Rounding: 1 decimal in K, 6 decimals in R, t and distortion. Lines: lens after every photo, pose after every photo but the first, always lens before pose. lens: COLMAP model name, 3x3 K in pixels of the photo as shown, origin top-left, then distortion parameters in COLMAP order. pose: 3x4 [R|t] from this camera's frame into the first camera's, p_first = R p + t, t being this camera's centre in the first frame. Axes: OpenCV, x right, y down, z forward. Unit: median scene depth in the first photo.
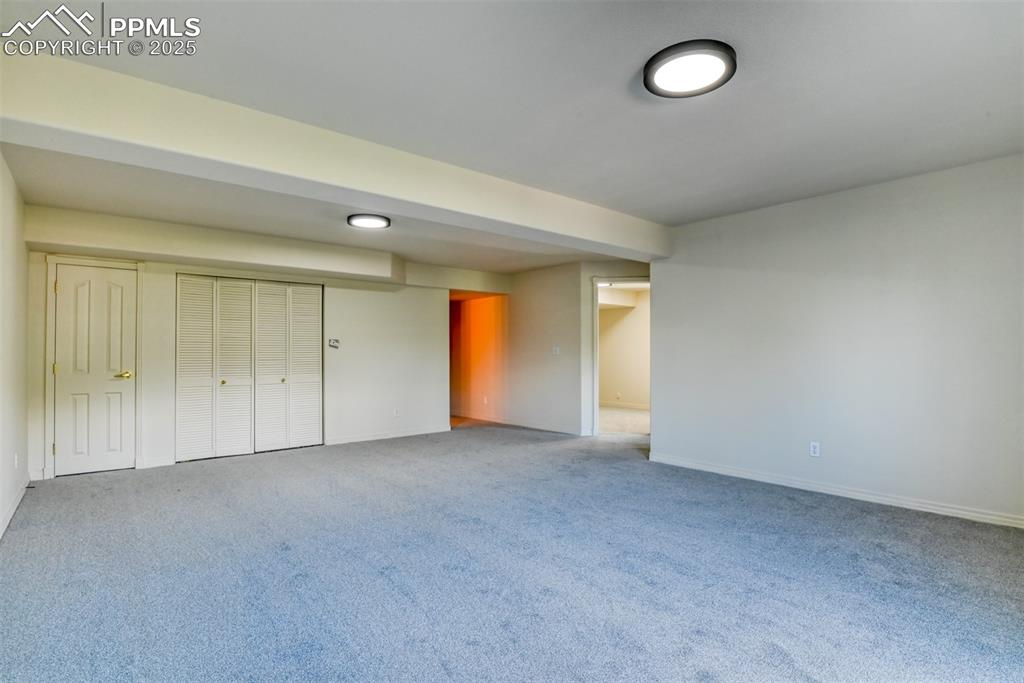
lens RADIAL K [[504.2, 0, 514.7], [0, 504.2, 344.4], [0, 0, 1]] dist [-0.001695, -0.007625]
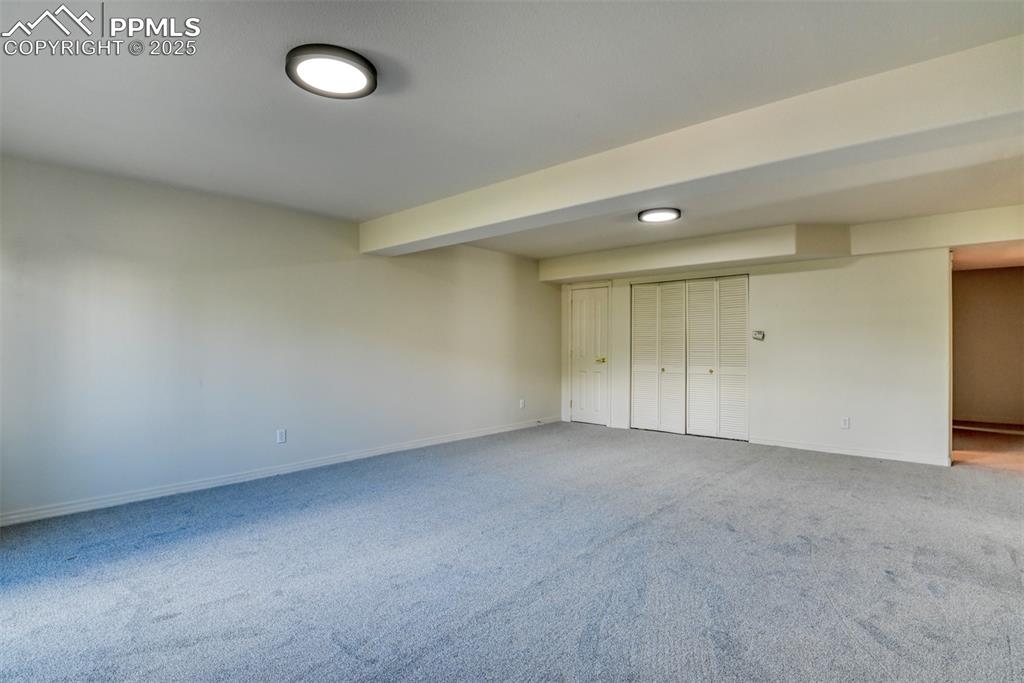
lens RADIAL K [[504.2, 0, 514.7], [0, 504.2, 344.4], [0, 0, 1]] dist [-0.001695, -0.007625]
pose [[0.157646, 0.001587, -0.987494, 0.545213], [0.018507, 0.999818, 0.004561, 0.002589], [0.987322, -0.018994, 0.157588, 0.458305]]
